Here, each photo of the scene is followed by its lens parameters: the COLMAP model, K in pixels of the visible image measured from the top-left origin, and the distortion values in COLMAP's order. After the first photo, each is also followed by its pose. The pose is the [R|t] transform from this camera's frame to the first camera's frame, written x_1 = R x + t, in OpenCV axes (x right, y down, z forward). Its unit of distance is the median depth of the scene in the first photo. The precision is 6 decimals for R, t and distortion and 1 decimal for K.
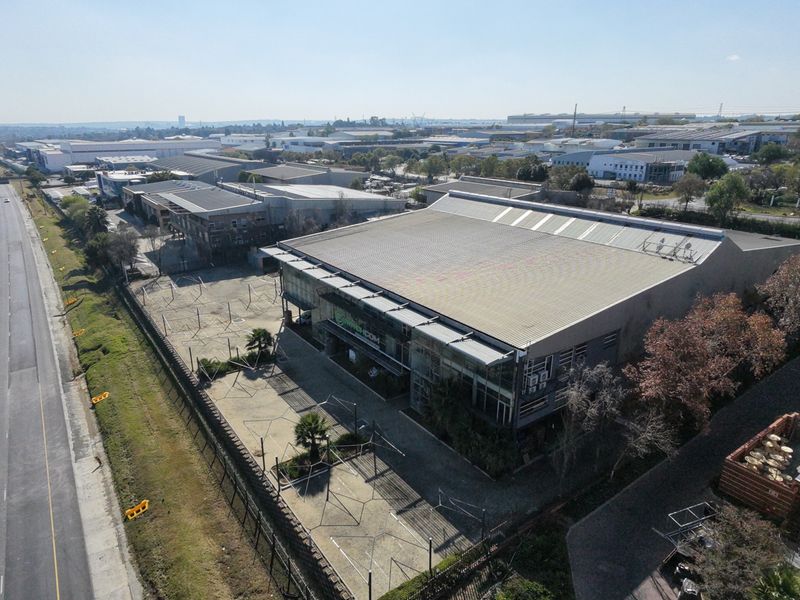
lens RADIAL K [[509.1, 0, 400.0], [0, 509.1, 300.0], [0, 0, 1]] dist [0.000106, 0.002179]
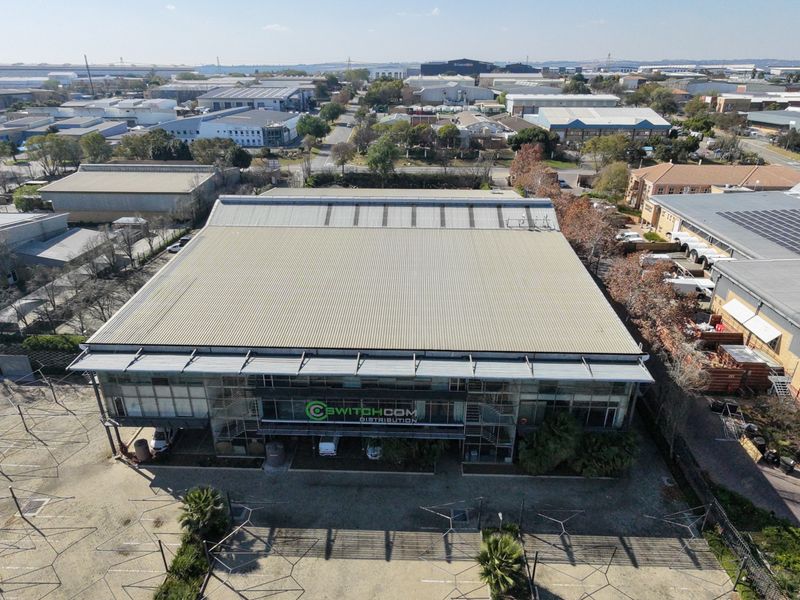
lens RADIAL K [[509.1, 0, 400.0], [0, 509.1, 300.0], [0, 0, 1]] dist [0.000106, 0.002179]
pose [[0.611744, -0.320531, 0.723207, -0.521357], [0.256085, 0.945244, 0.202322, -0.229760], [-0.748458, 0.061433, 0.660331, 0.439855]]
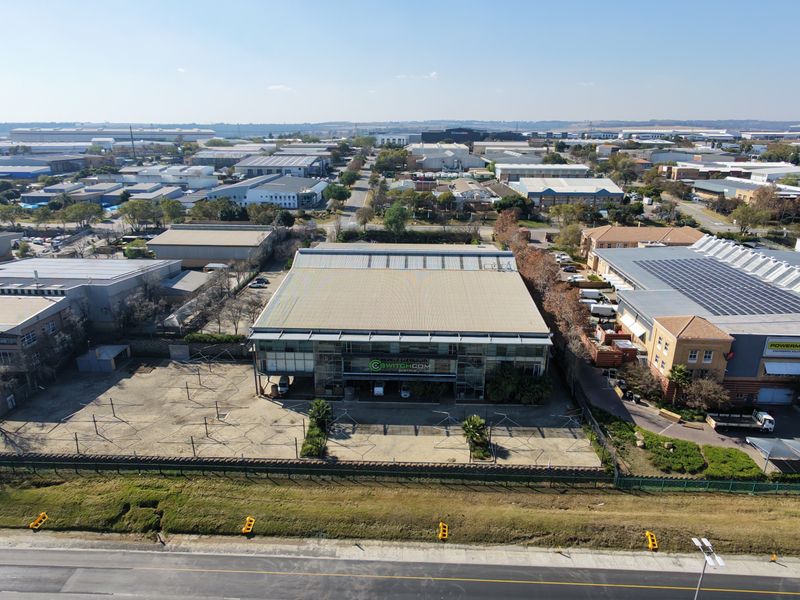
lens RADIAL K [[509.1, 0, 400.0], [0, 509.1, 300.0], [0, 0, 1]] dist [0.000106, 0.002179]
pose [[0.611161, -0.246732, 0.752067, -1.036151], [0.252838, 0.961247, 0.109892, -0.258093], [-0.750036, 0.122990, 0.649861, 0.086122]]
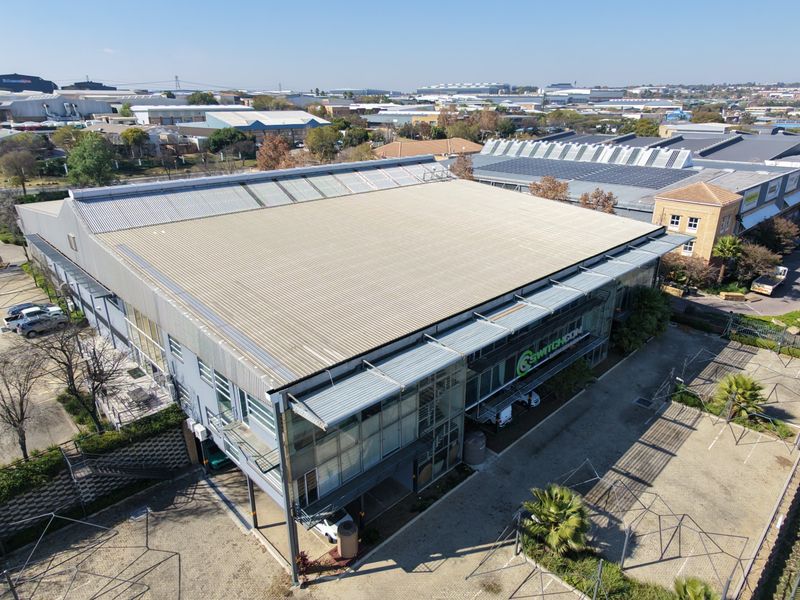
lens RADIAL K [[509.1, 0, 400.0], [0, 509.1, 300.0], [0, 0, 1]] dist [0.000106, 0.002179]
pose [[-0.143586, -0.356430, 0.923223, -0.638349], [0.328099, 0.862983, 0.384201, -0.316682], [-0.933667, 0.358074, -0.006968, 1.132837]]
